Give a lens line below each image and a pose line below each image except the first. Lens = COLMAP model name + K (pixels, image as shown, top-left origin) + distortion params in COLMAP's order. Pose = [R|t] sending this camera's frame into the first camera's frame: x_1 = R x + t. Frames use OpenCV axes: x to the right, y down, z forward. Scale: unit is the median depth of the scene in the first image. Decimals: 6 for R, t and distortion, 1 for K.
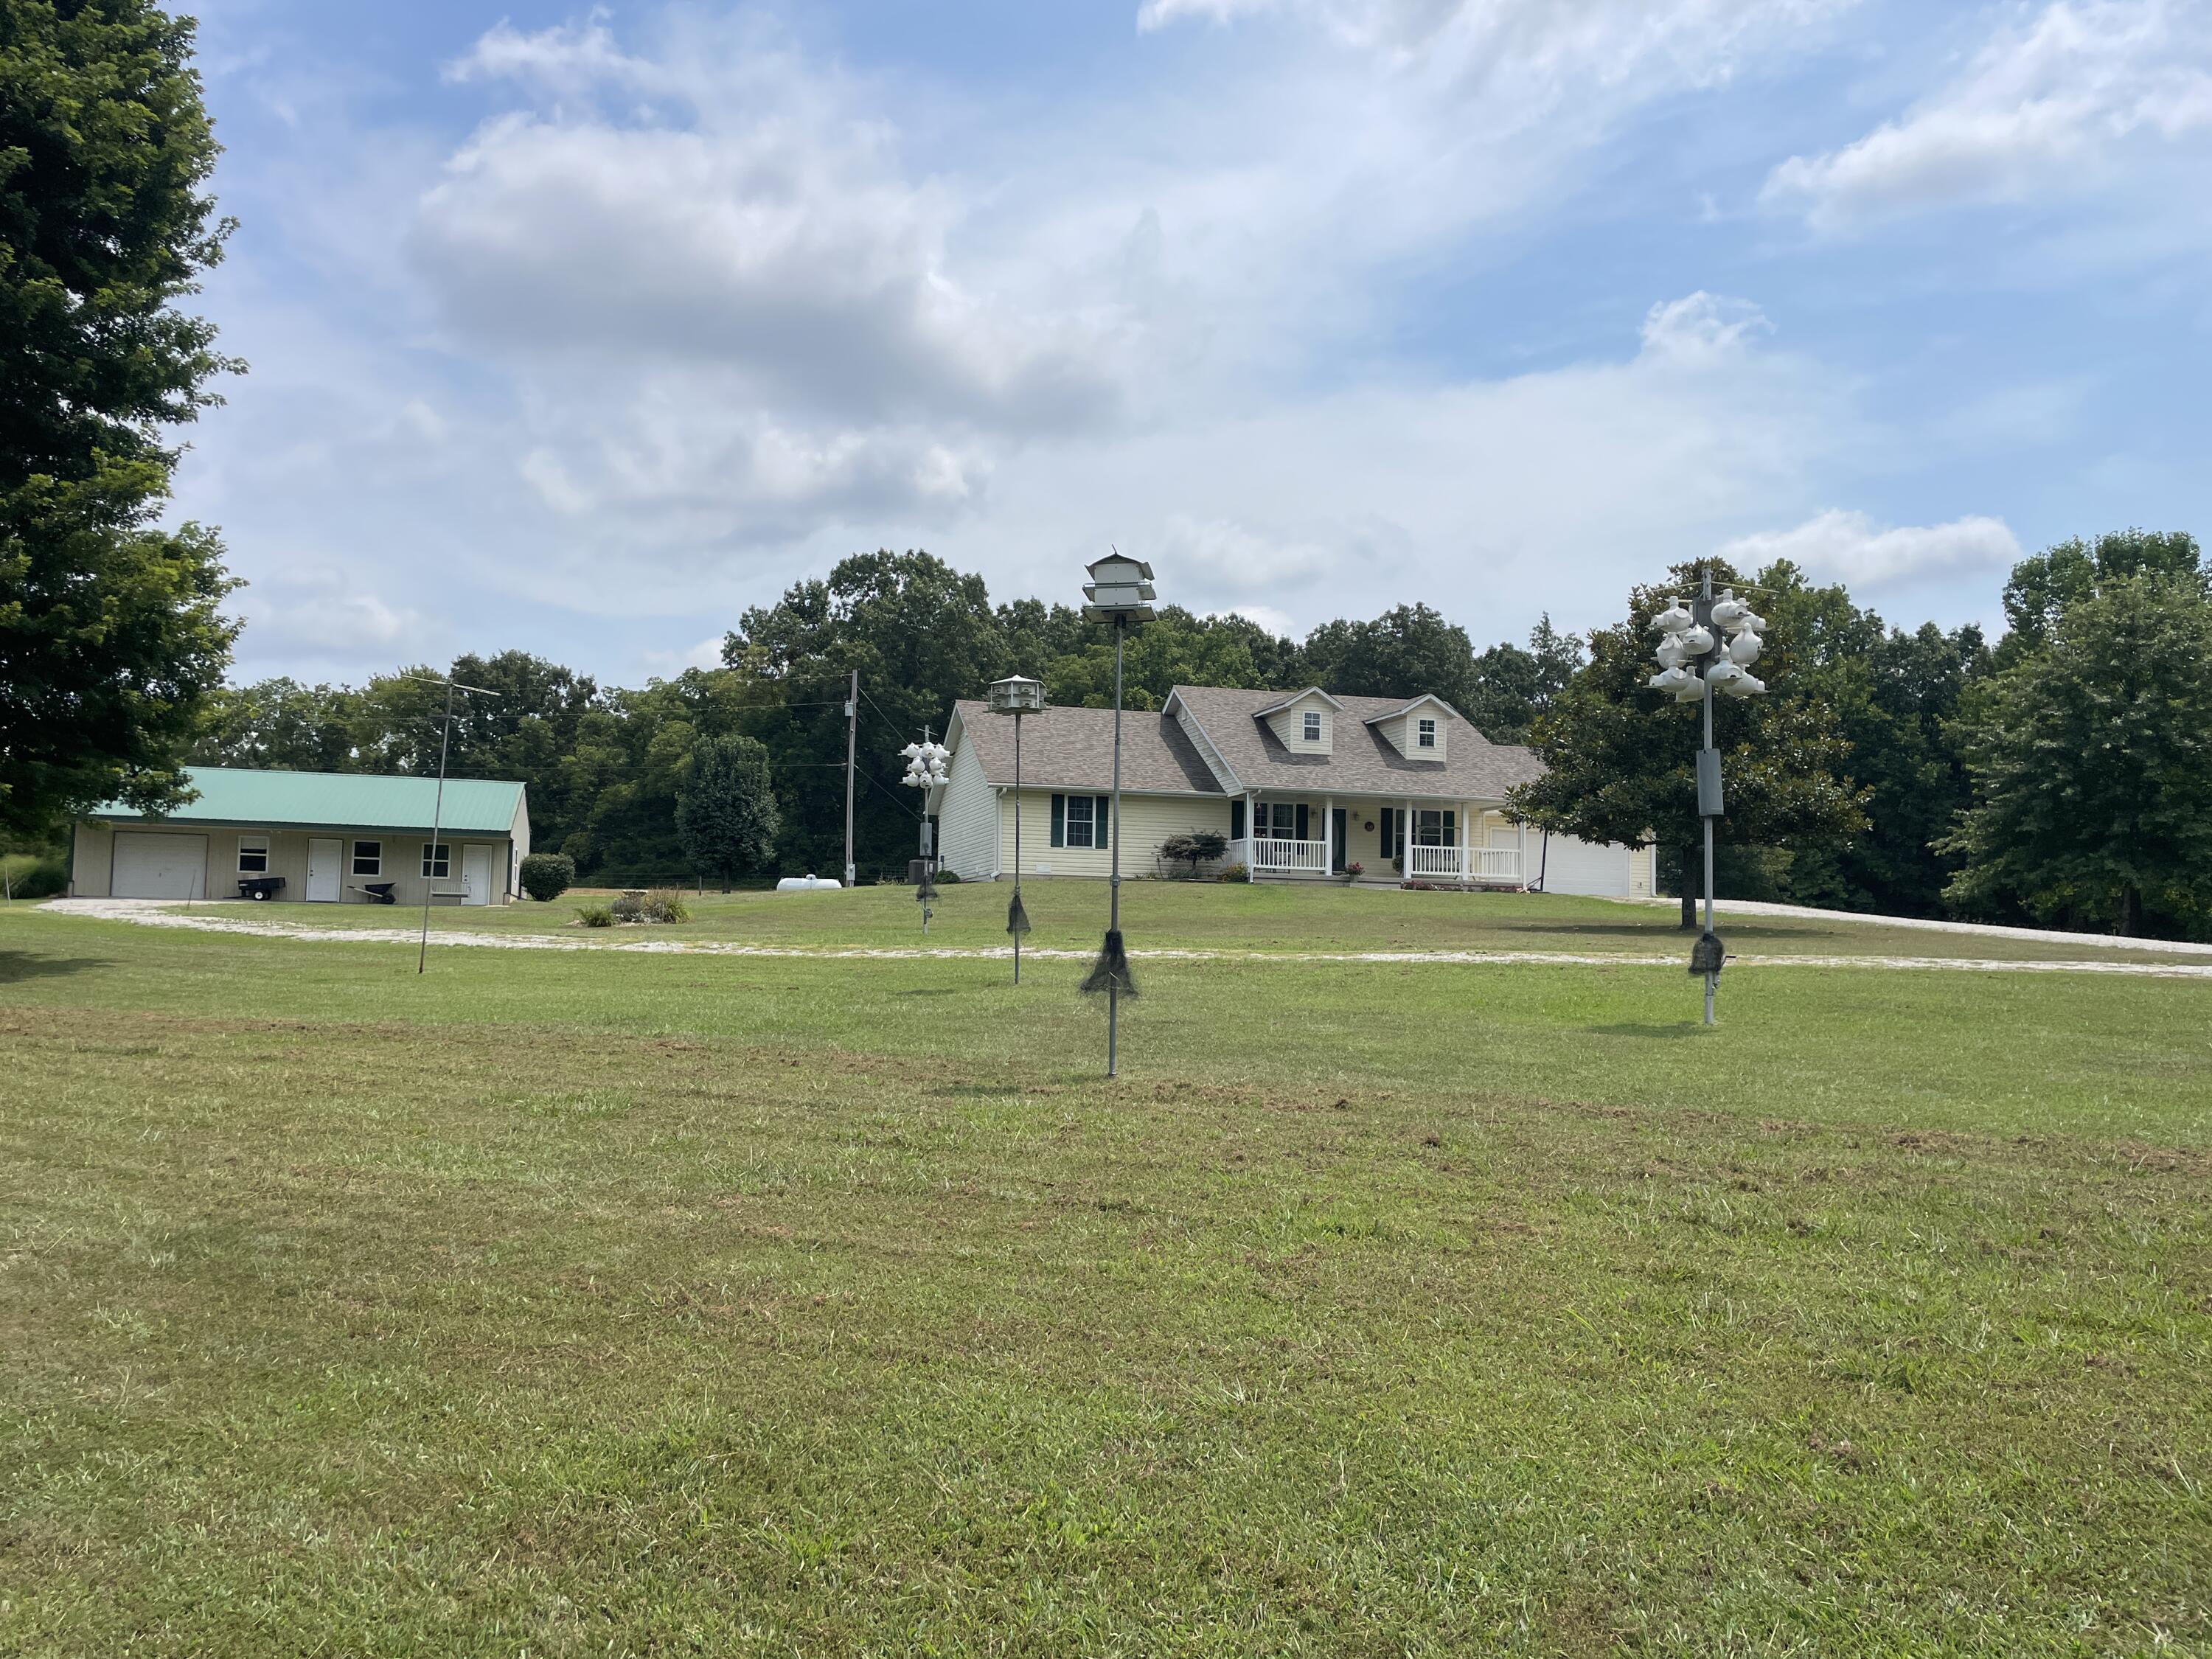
lens RADIAL K [[1666.5, 0, 1116.5], [0, 1666.5, 817.2], [0, 0, 1]] dist [0.108039, -0.141764]
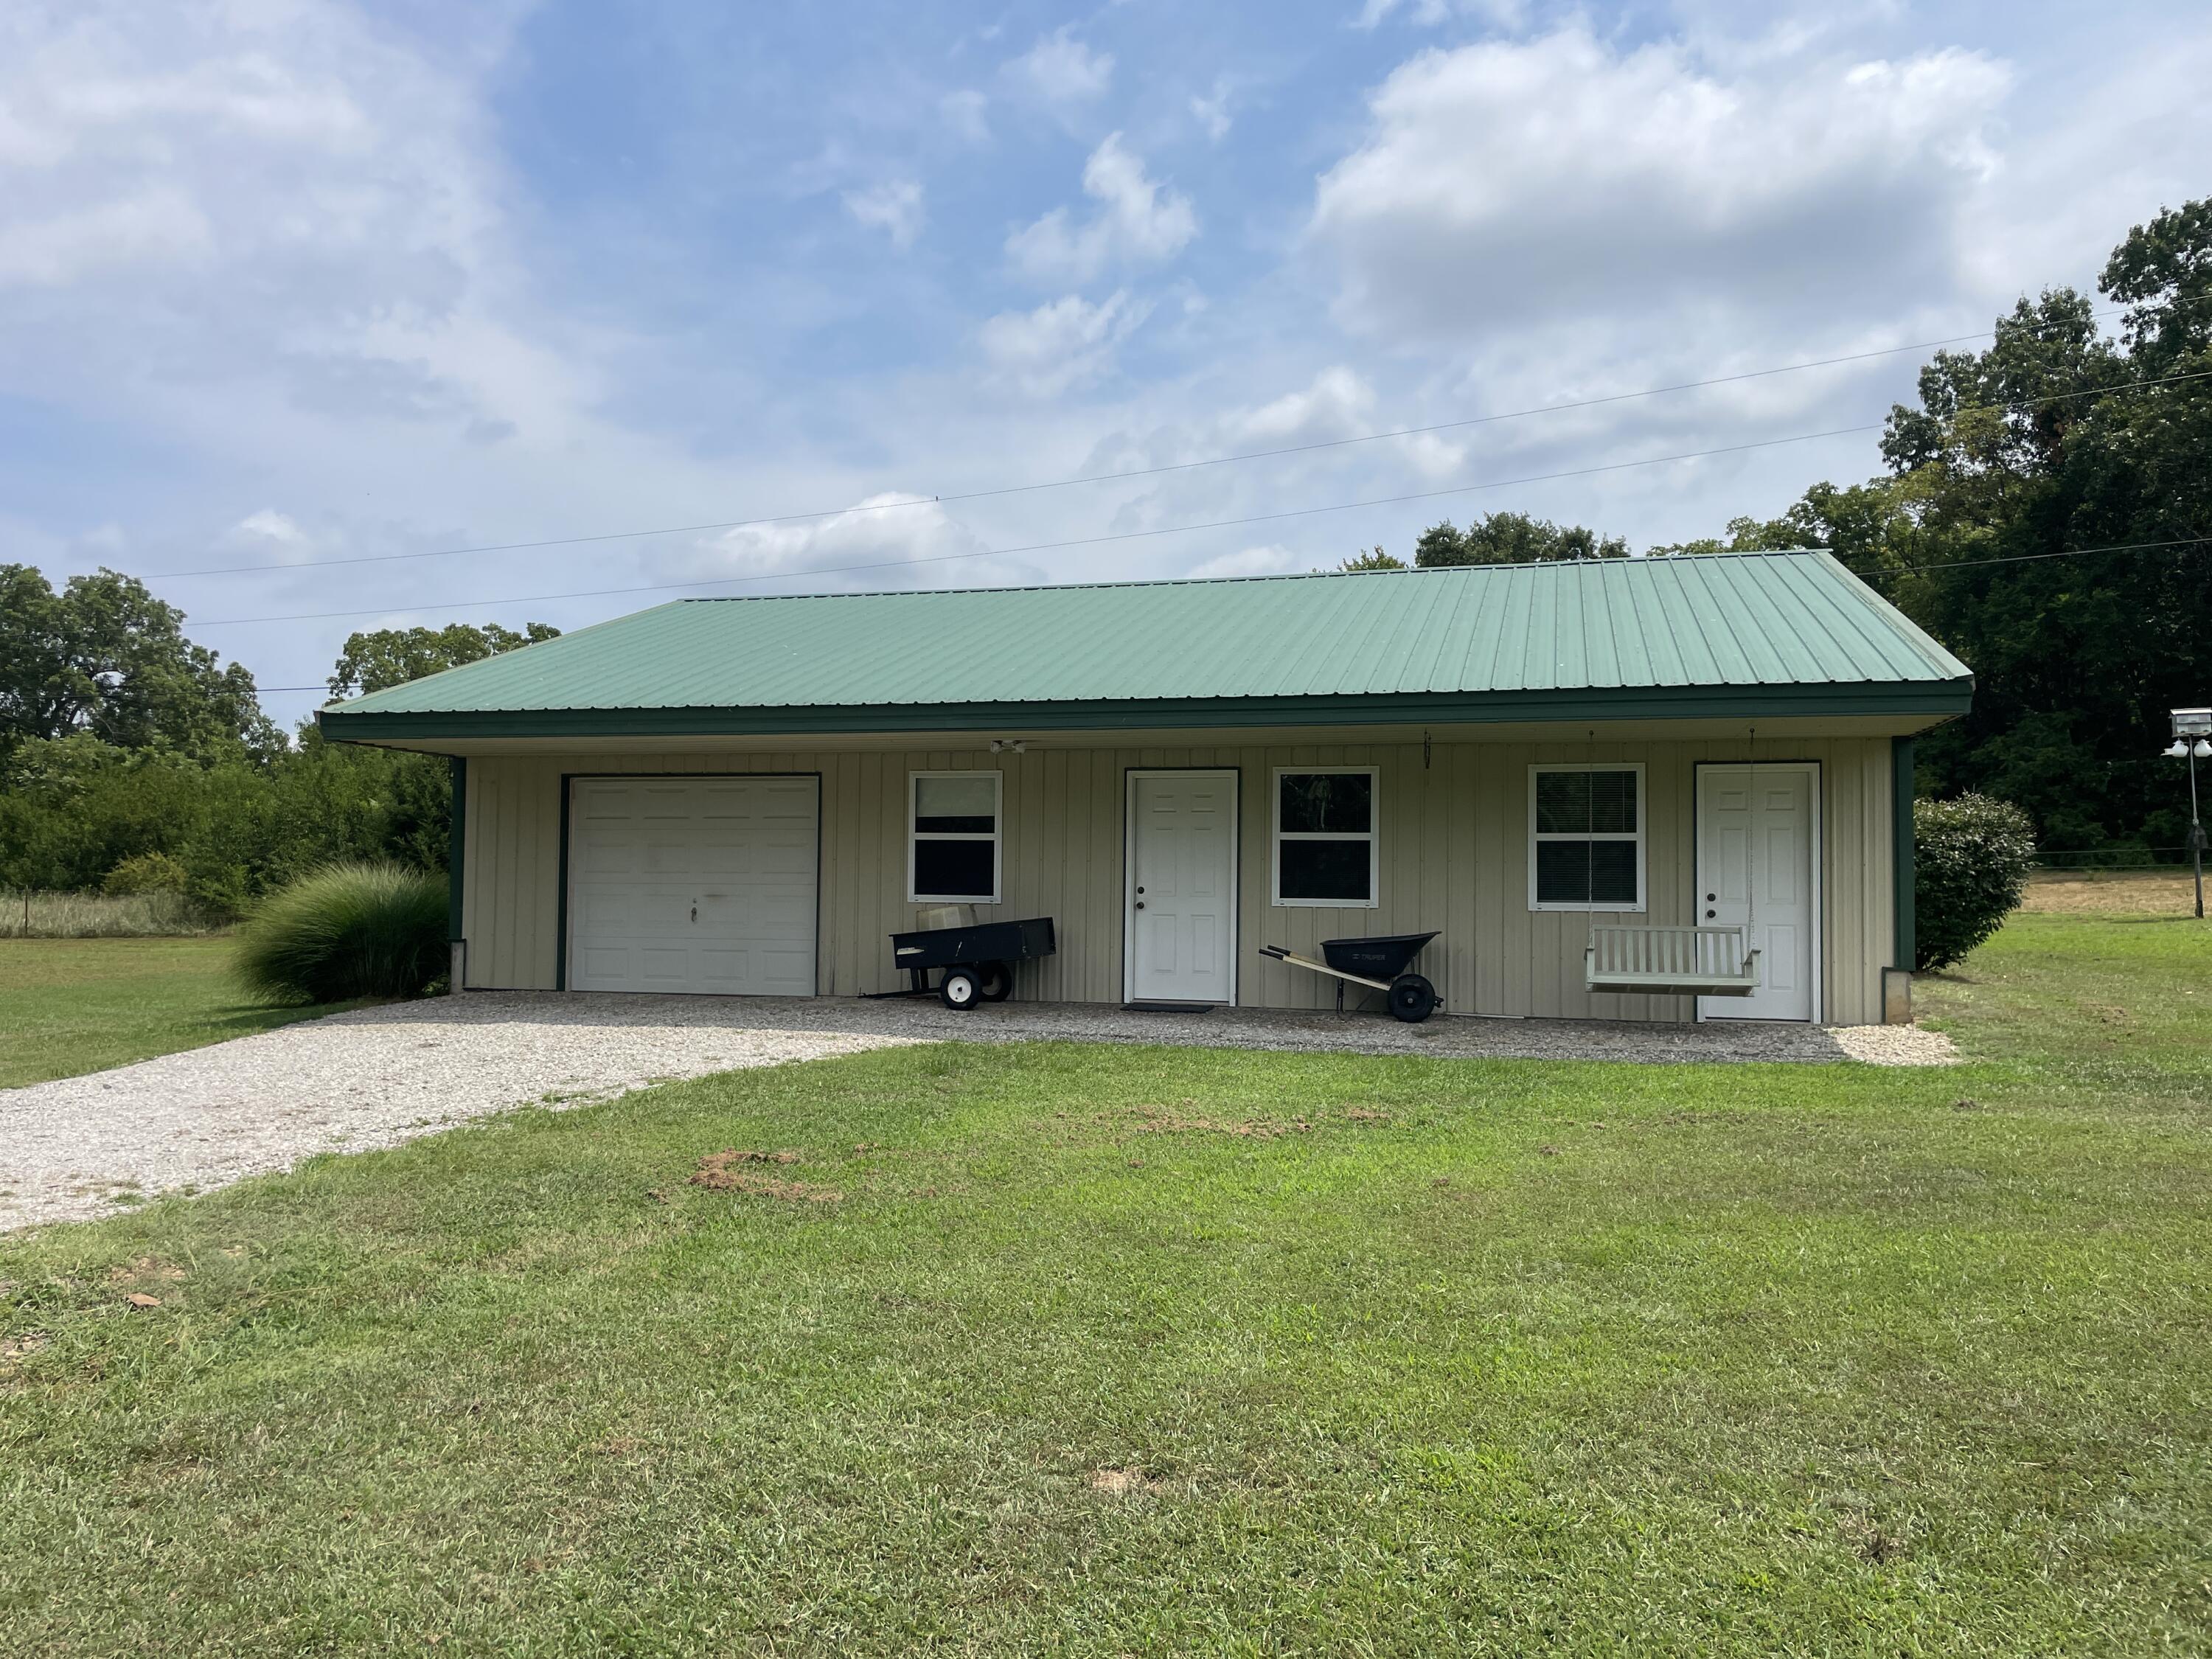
lens RADIAL K [[1666.5, 0, 1116.5], [0, 1666.5, 817.2], [0, 0, 1]] dist [0.108039, -0.141764]
pose [[0.861068, -0.038490, -0.507031, -0.175408], [0.046426, 0.998917, 0.003013, 0.009736], [0.506366, -0.026134, 0.861923, 0.393206]]
